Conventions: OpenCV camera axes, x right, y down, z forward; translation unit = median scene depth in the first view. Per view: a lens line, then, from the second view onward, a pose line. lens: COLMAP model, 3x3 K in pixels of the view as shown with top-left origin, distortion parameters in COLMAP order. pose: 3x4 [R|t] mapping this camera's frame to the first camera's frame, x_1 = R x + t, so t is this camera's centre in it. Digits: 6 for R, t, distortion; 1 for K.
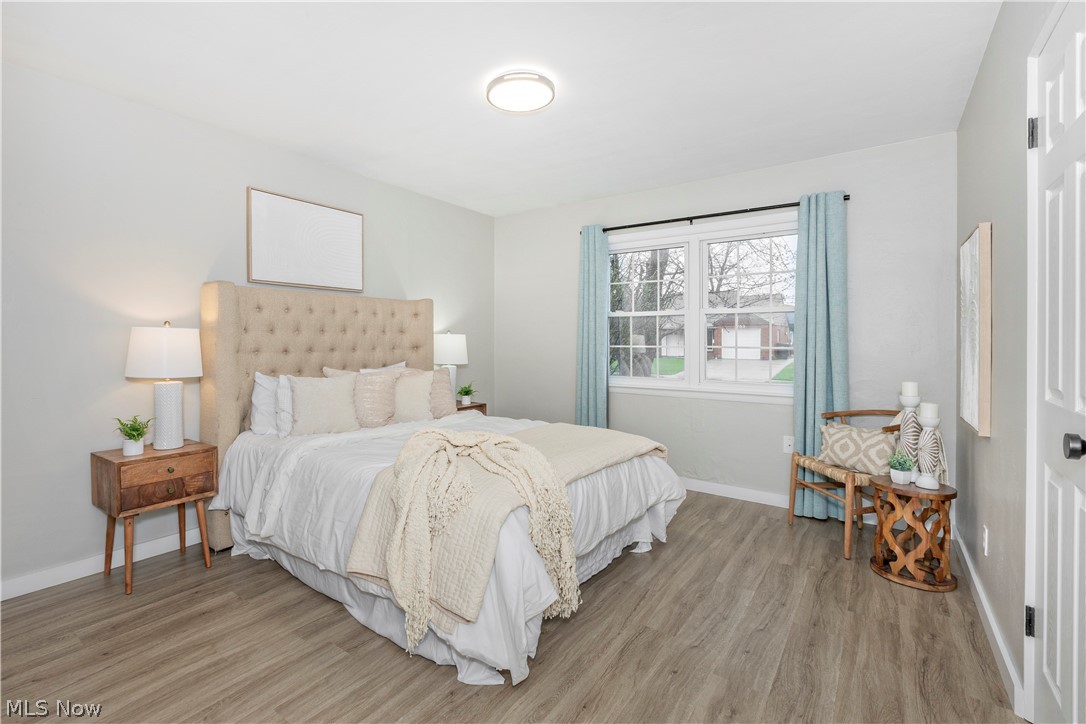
lens RADIAL K [[495.4, 0, 522.8], [0, 495.4, 356.3], [0, 0, 1]] dist [0.001907, 0.000156]
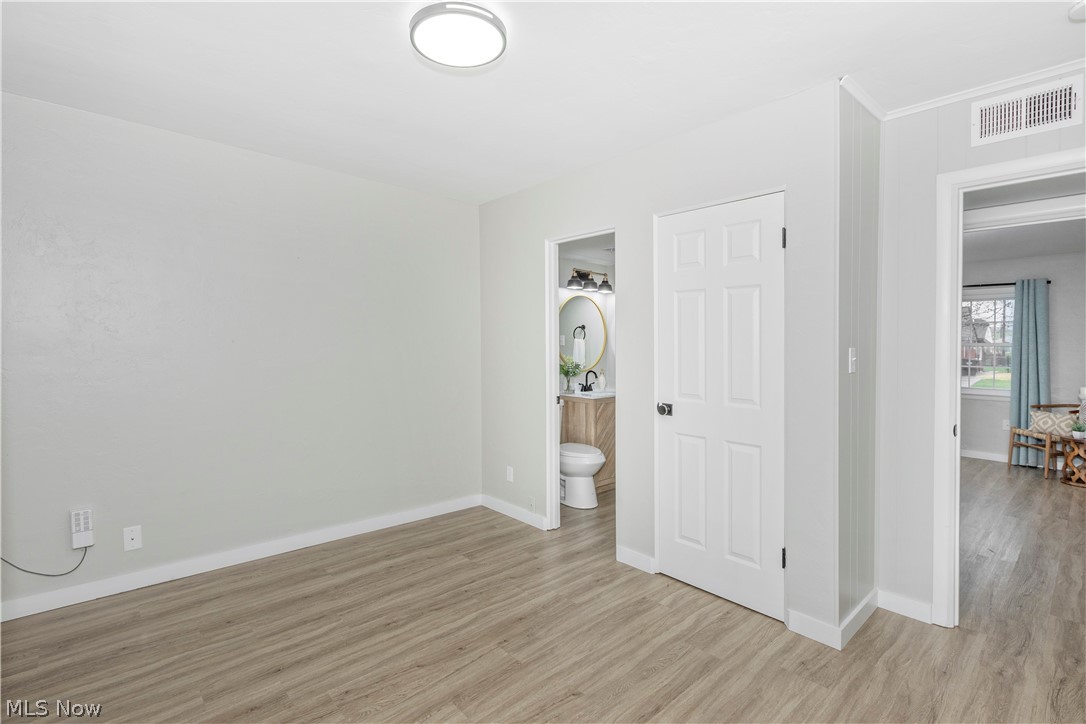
lens RADIAL K [[523.3, 0, 526.9], [0, 523.3, 358.0], [0, 0, 1]] dist [0.006543, 0.000853]
pose [[0.974232, 0.008699, -0.225379, -0.748229], [-0.010678, 0.999914, -0.007565, -0.021827], [0.225294, 0.009776, 0.974242, -1.273045]]
